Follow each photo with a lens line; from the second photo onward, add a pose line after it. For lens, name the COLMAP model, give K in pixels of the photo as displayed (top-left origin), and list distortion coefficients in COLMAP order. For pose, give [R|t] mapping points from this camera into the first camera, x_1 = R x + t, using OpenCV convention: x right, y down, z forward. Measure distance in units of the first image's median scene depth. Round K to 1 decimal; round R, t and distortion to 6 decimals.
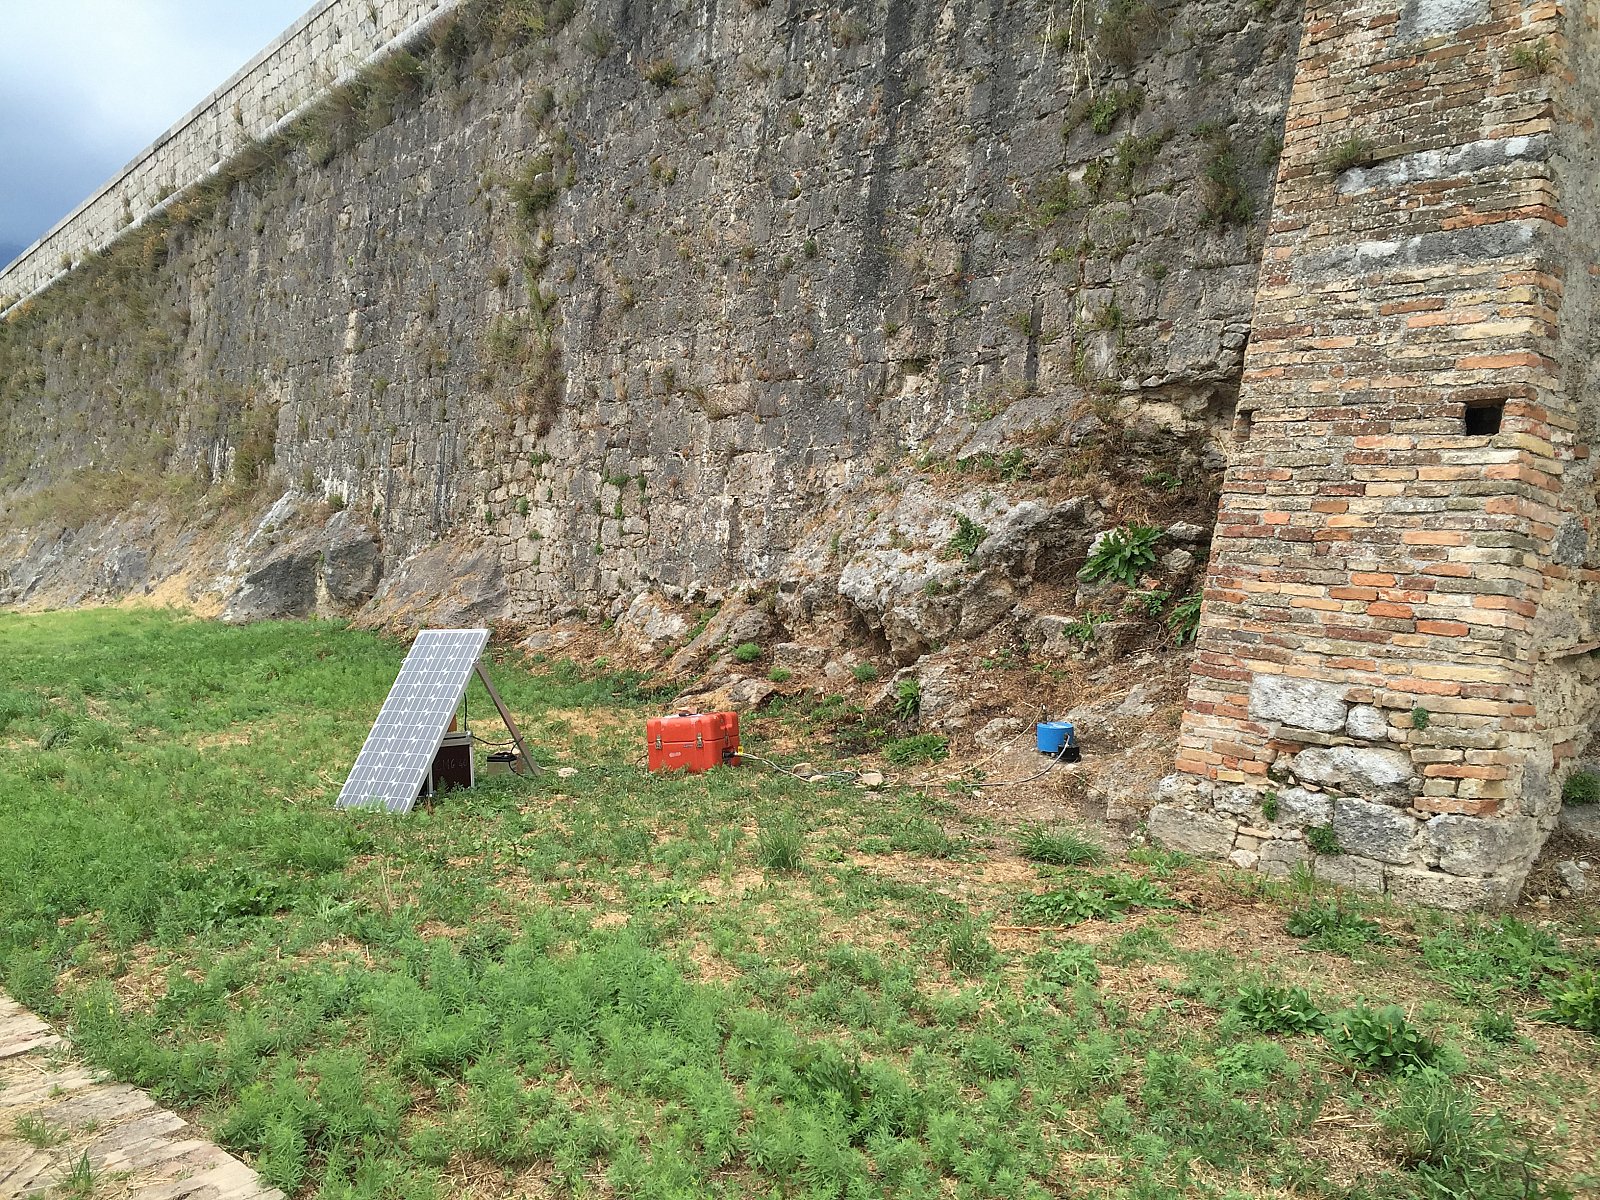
lens RADIAL K [[1366.1, 0, 800.0], [0, 1366.1, 600.0], [0, 0, 1]] dist [0.002478, -0.015327]
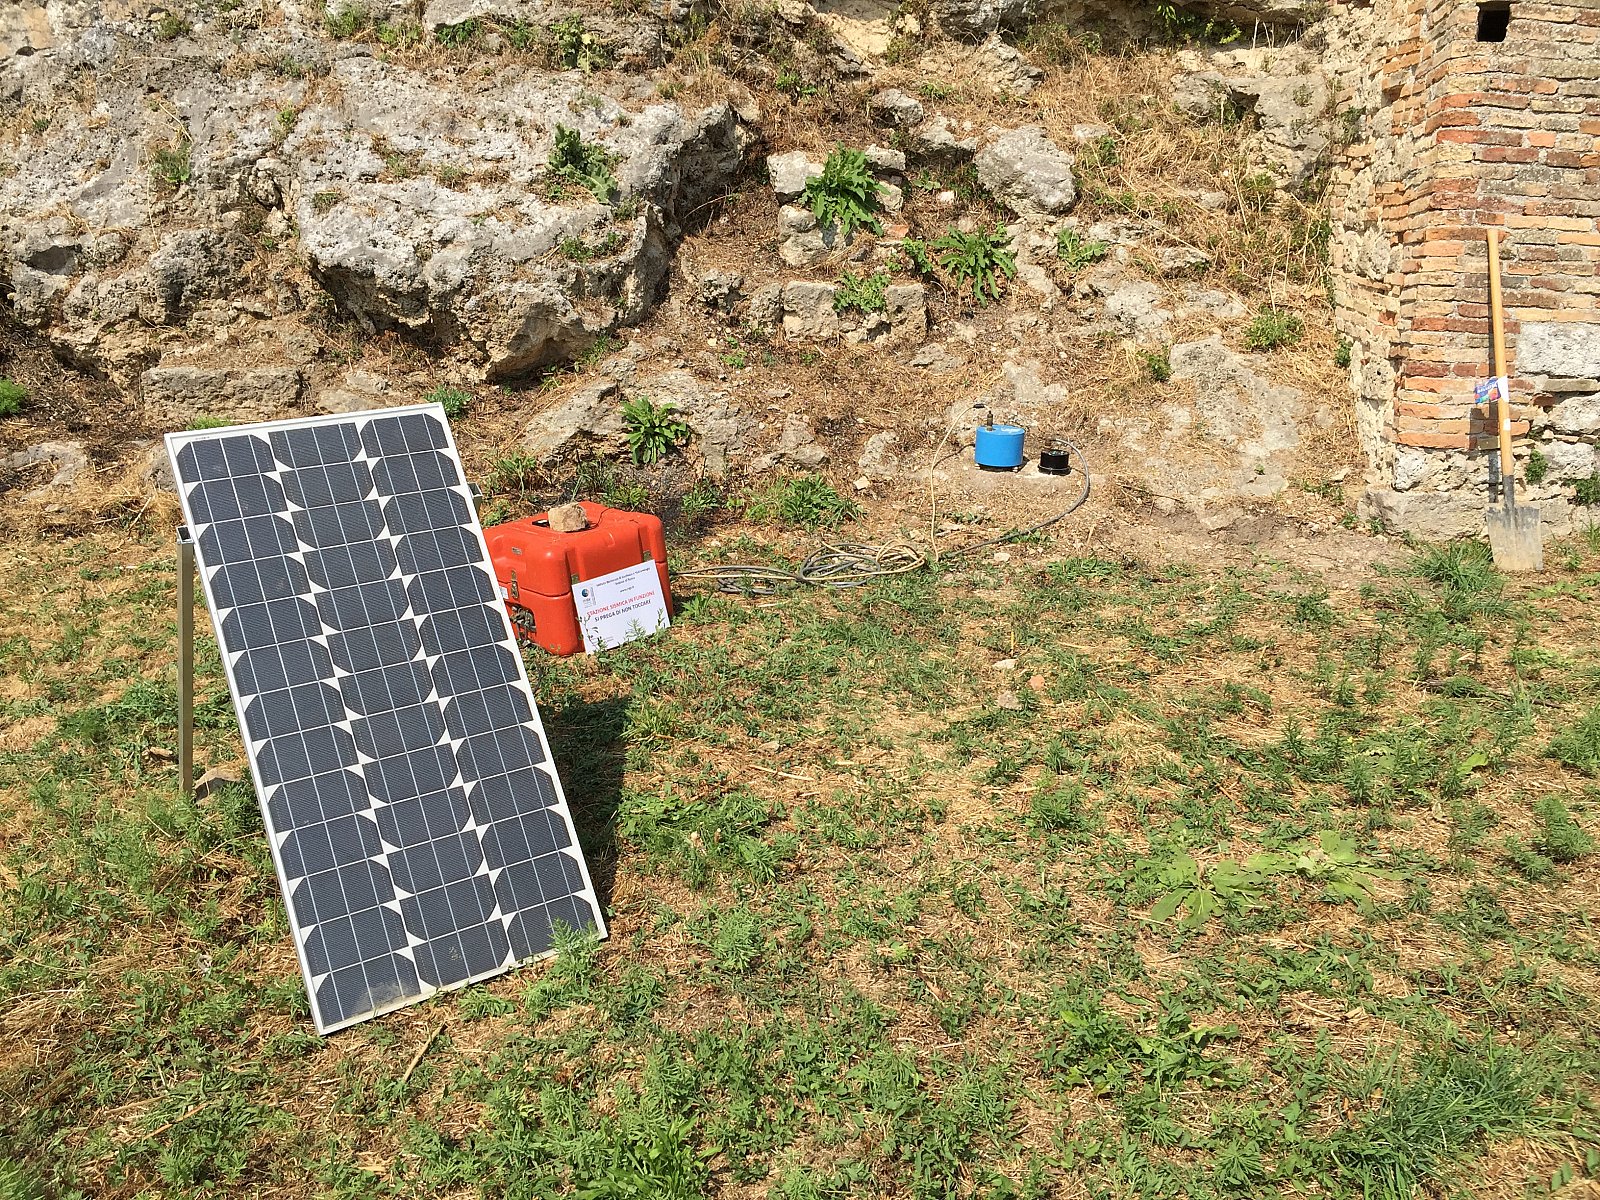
lens RADIAL K [[1366.1, 0, 800.0], [0, 1366.1, 600.0], [0, 0, 1]] dist [0.002478, -0.015327]
pose [[0.441438, -0.256579, 0.859826, -0.682592], [0.037299, 0.962664, 0.268117, -0.028098], [-0.896516, -0.086286, 0.434526, 1.022235]]
